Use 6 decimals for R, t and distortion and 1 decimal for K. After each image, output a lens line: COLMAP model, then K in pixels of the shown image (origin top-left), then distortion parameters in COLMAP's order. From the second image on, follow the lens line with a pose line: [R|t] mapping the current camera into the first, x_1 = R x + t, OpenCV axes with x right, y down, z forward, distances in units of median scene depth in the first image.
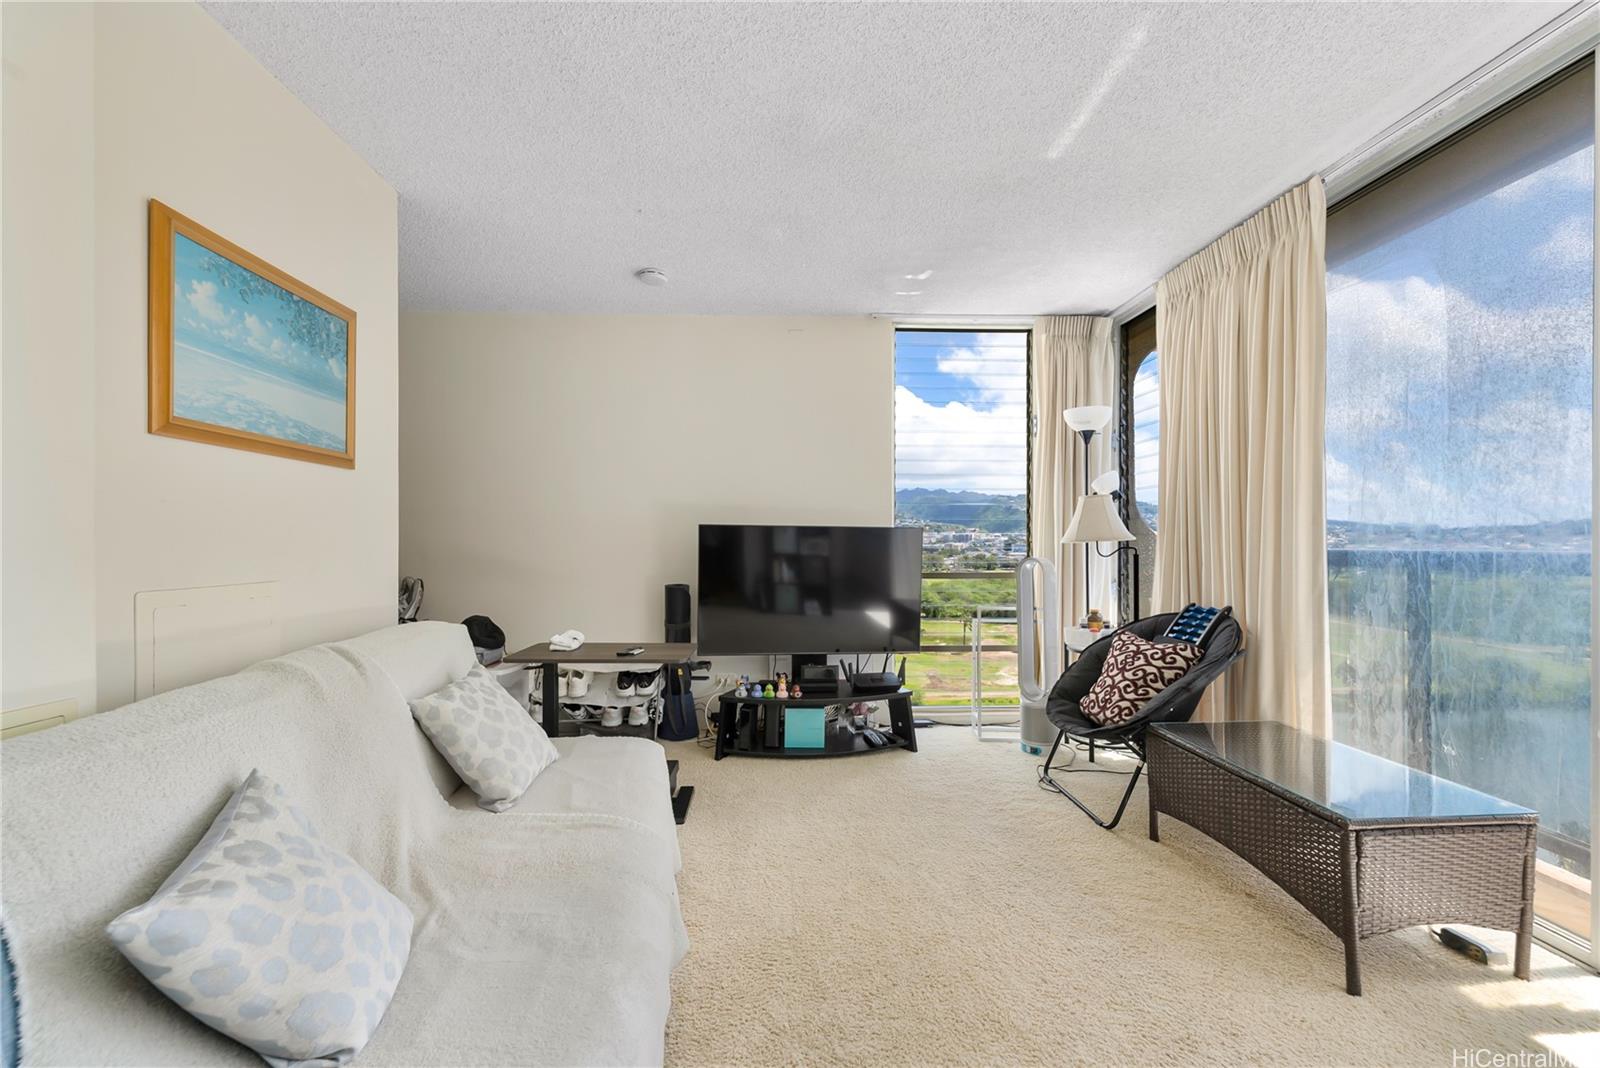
lens RADIAL K [[659.4, 0, 800.6], [0, 659.4, 535.4], [0, 0, 1]] dist [-0.000874, -0.000125]
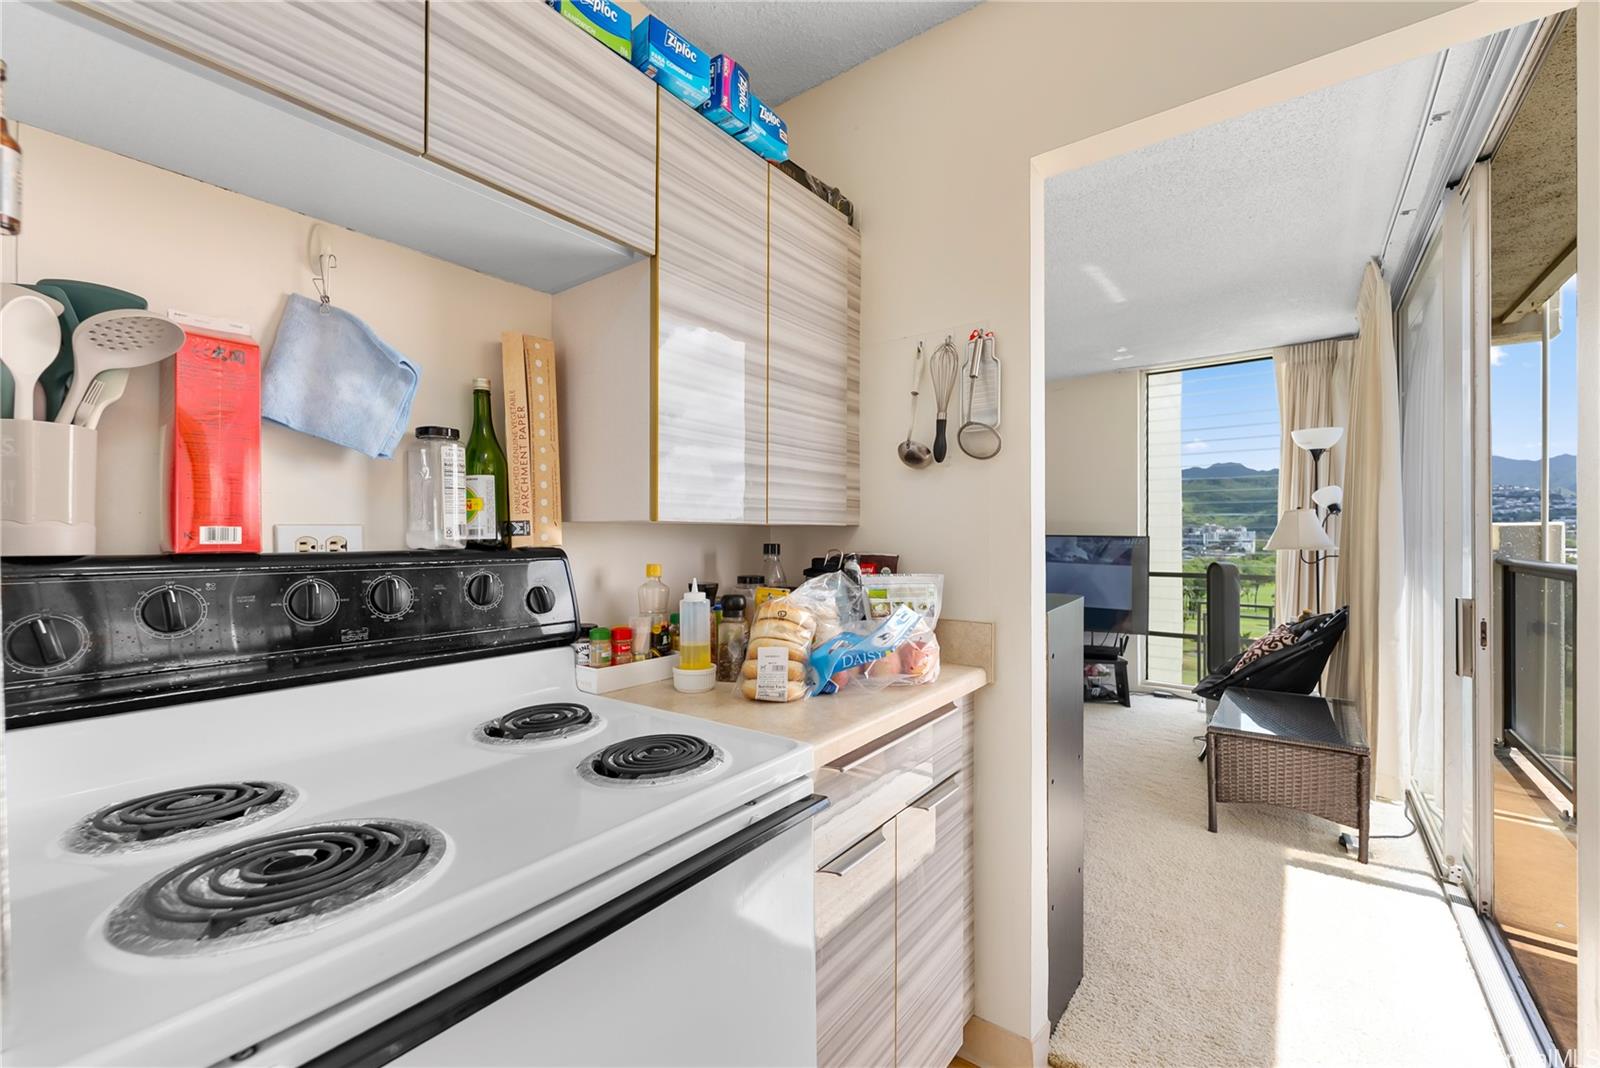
lens RADIAL K [[659.4, 0, 800.6], [0, 659.4, 535.4], [0, 0, 1]] dist [-0.000874, -0.000125]
pose [[0.760582, 0.000835, -0.649241, 0.496109], [0.004134, 0.999973, 0.006129, -0.025115], [0.649228, -0.007345, 0.760558, -0.400338]]
